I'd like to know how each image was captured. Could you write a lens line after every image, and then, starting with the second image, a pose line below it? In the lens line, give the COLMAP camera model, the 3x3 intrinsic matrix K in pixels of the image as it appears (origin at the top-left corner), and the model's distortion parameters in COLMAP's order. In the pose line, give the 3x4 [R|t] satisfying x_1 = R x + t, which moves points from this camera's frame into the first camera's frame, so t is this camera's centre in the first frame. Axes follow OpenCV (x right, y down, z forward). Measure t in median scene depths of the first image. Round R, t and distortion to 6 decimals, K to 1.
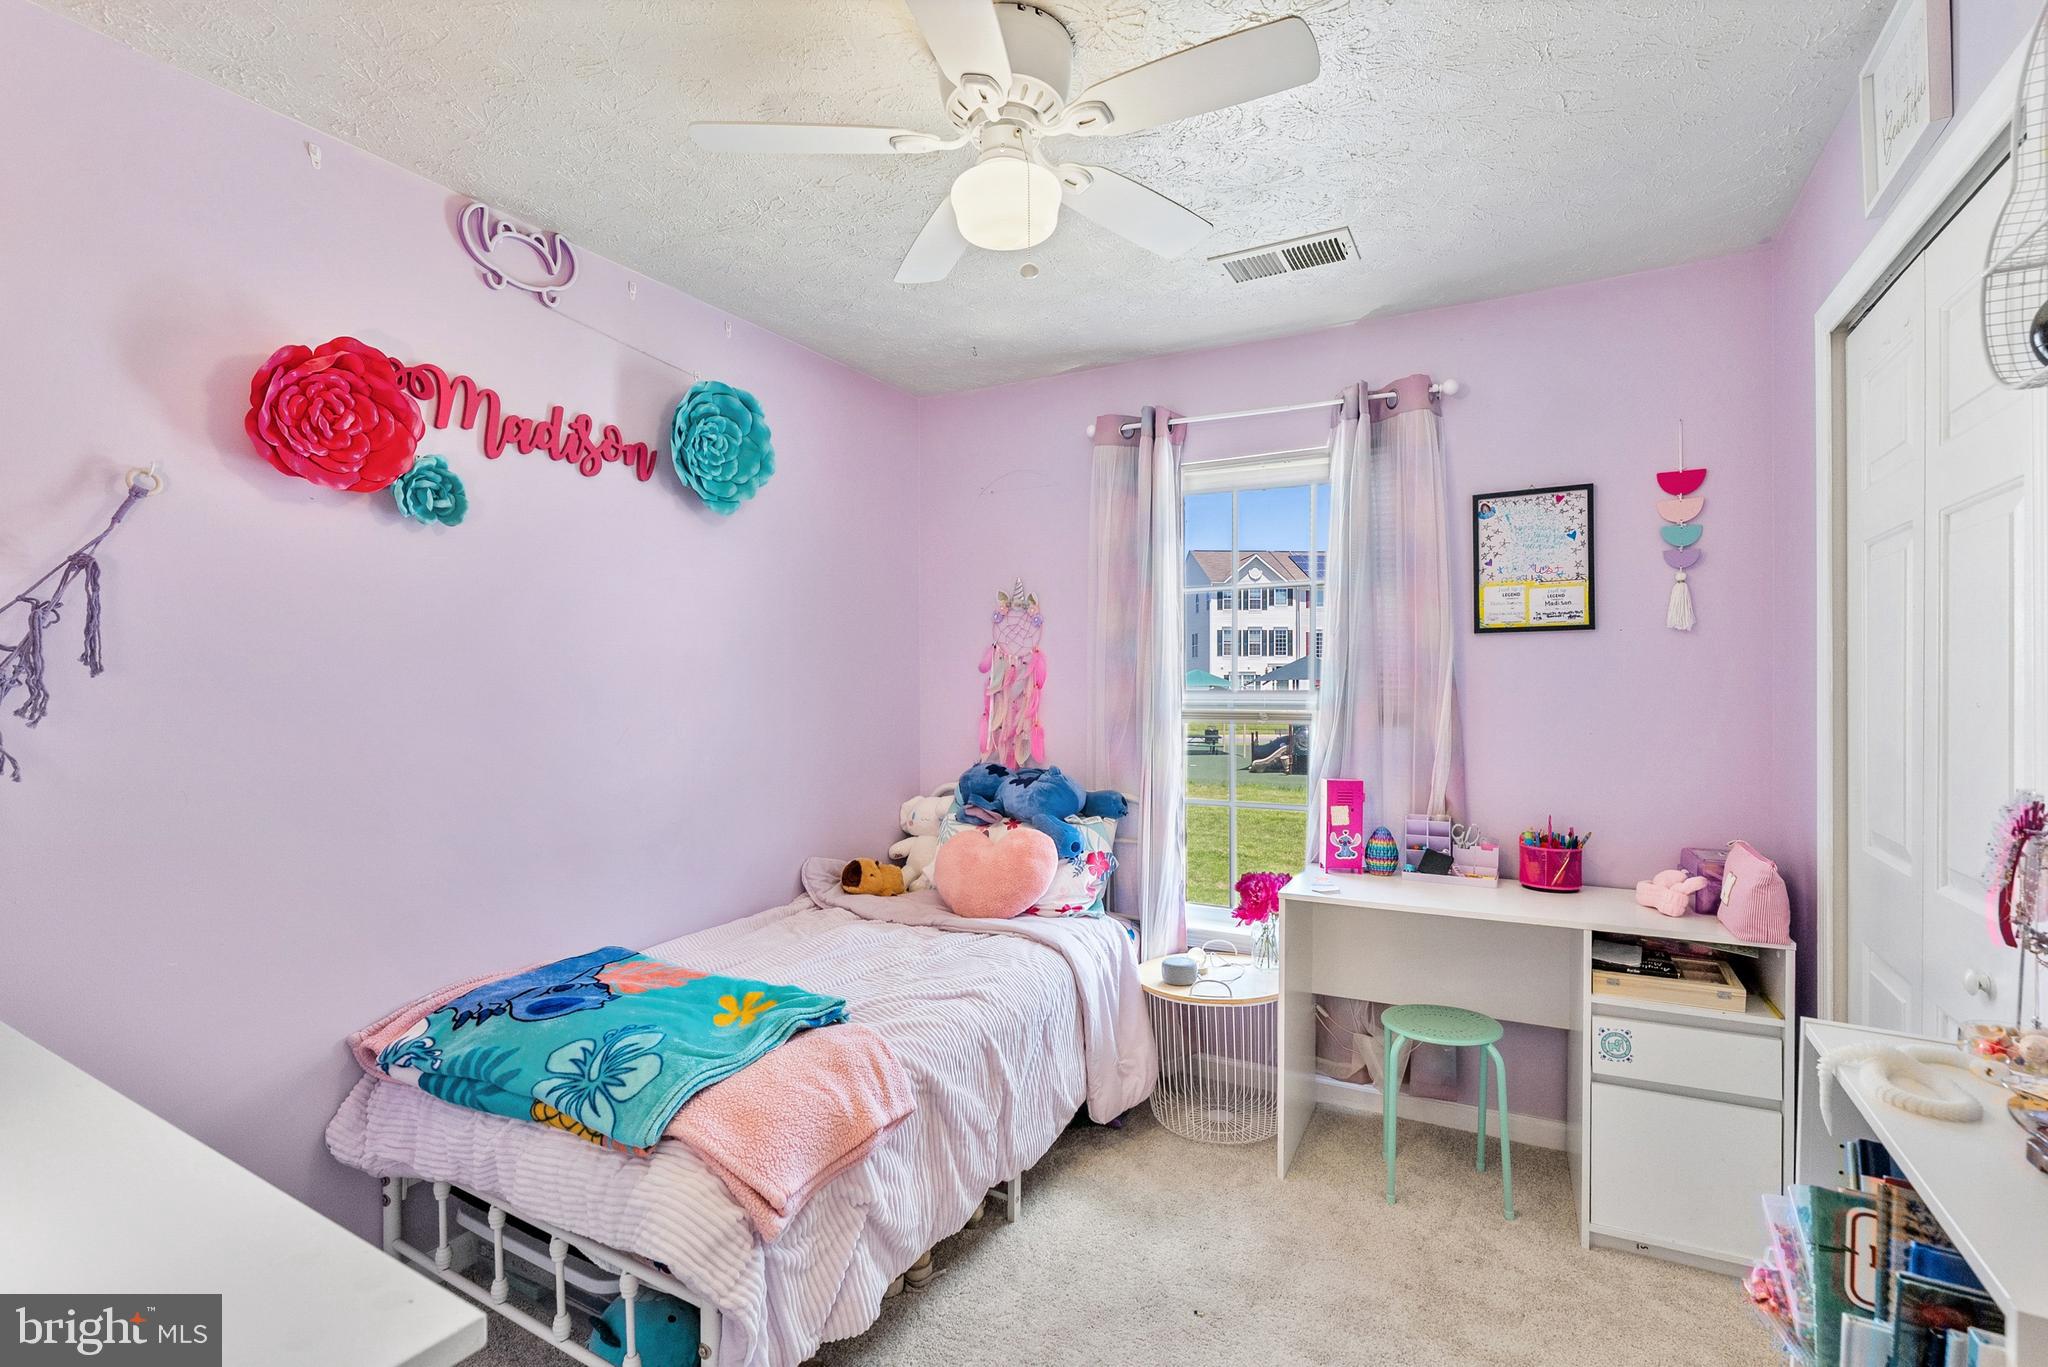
lens RADIAL K [[935.4, 0, 1017.8], [0, 935.4, 689.2], [0, 0, 1]] dist [-0.011865, 0.003828]
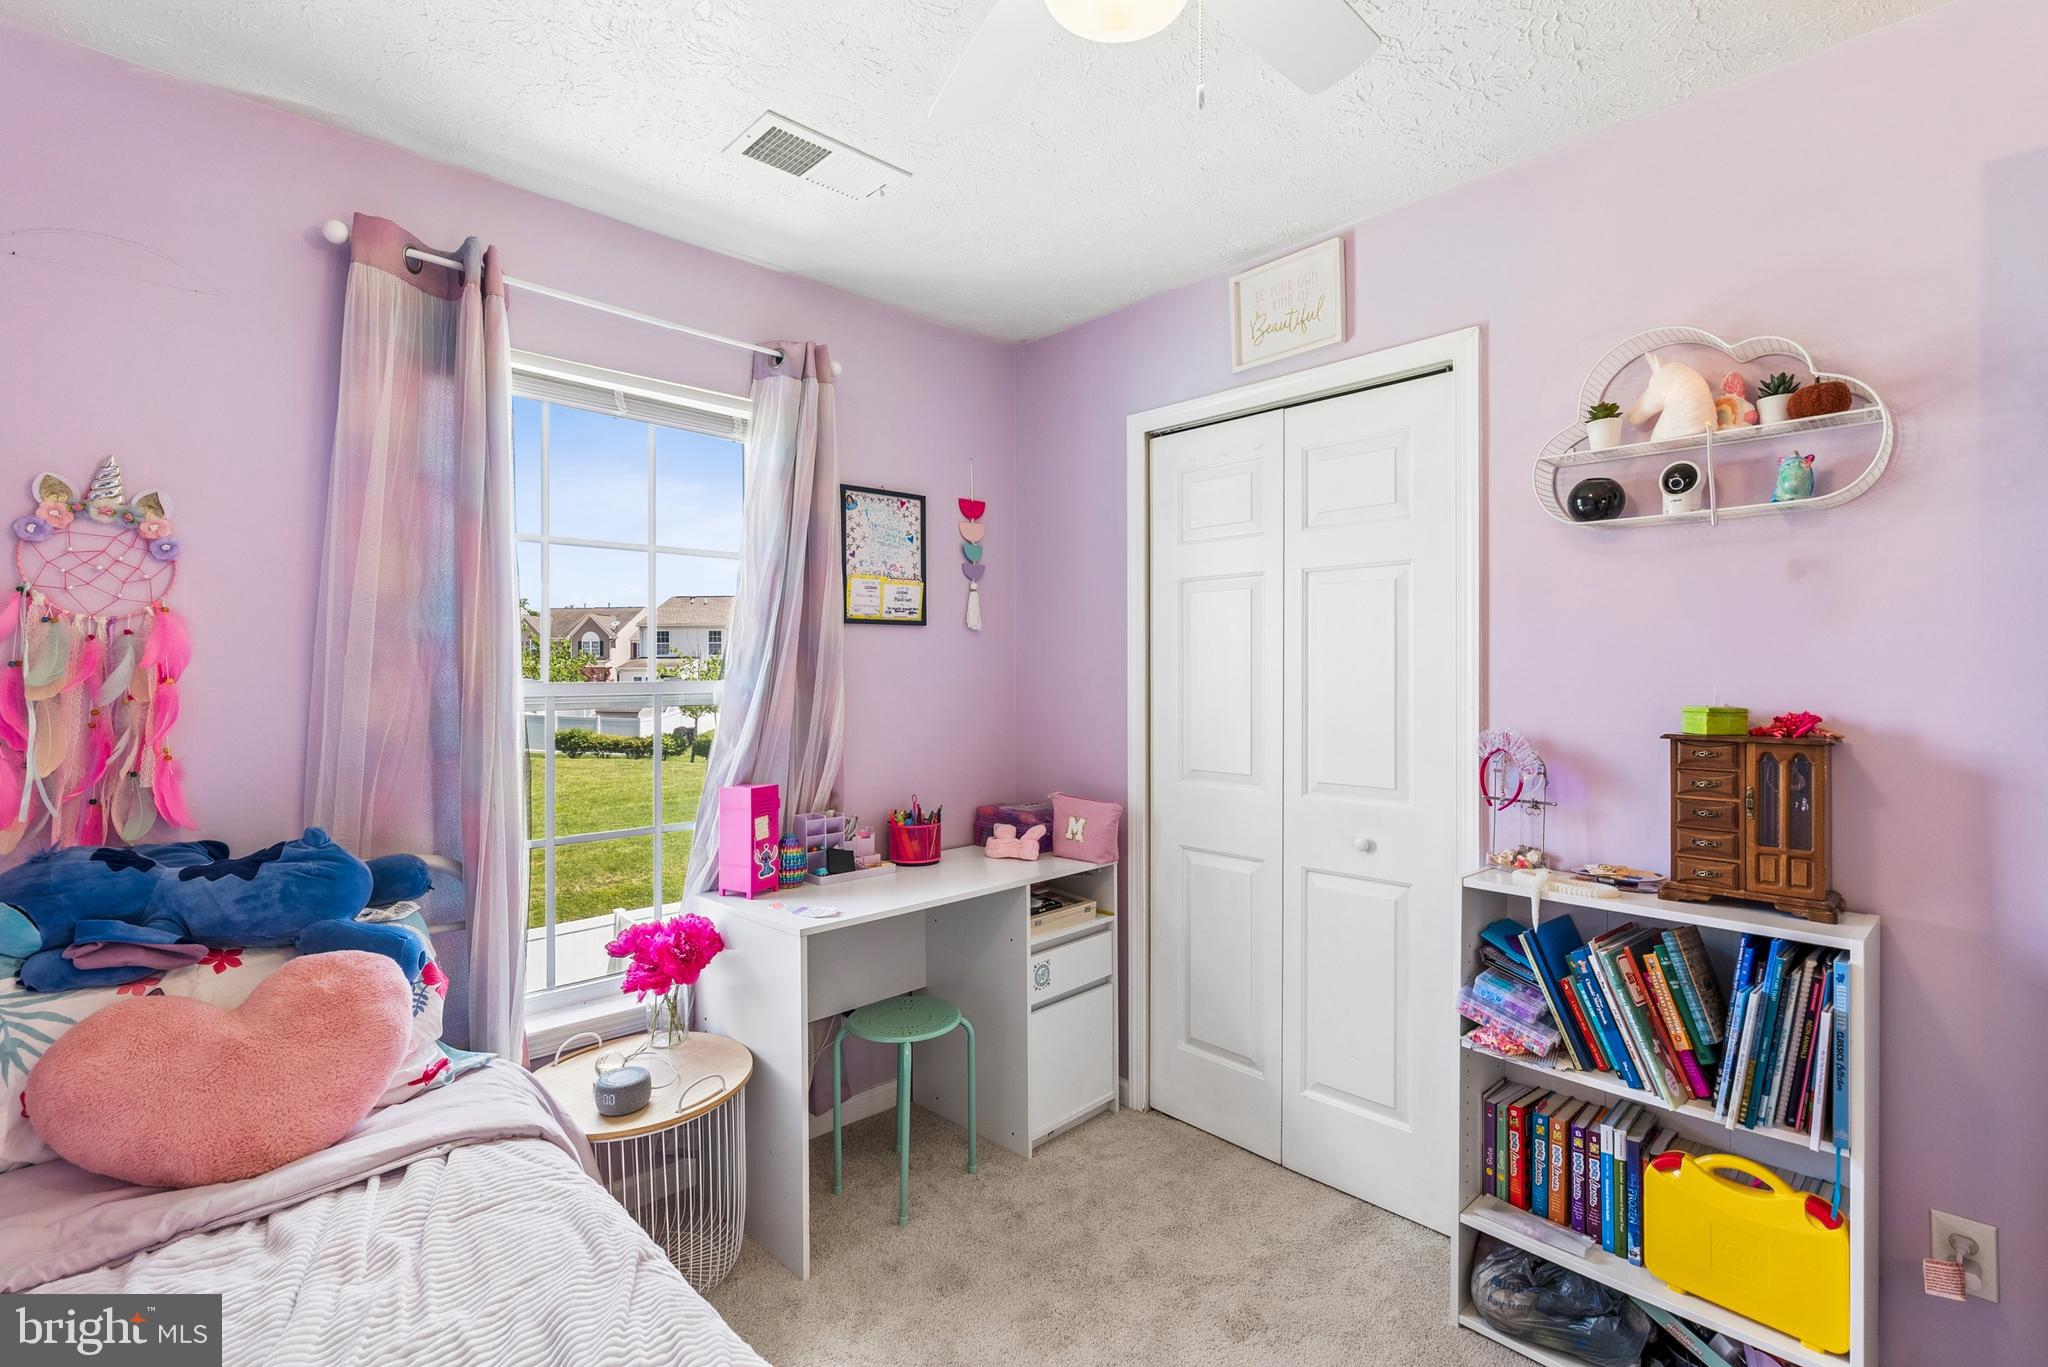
lens RADIAL K [[935.4, 0, 1021.1], [0, 935.4, 669.1], [0, 0, 1]] dist [-0.011865, 0.003828]
pose [[0.298486, 0.005445, 0.954398, -0.409610], [0.008243, 0.999932, -0.008283, -0.000933], [-0.954378, 0.010340, 0.298421, 0.528439]]
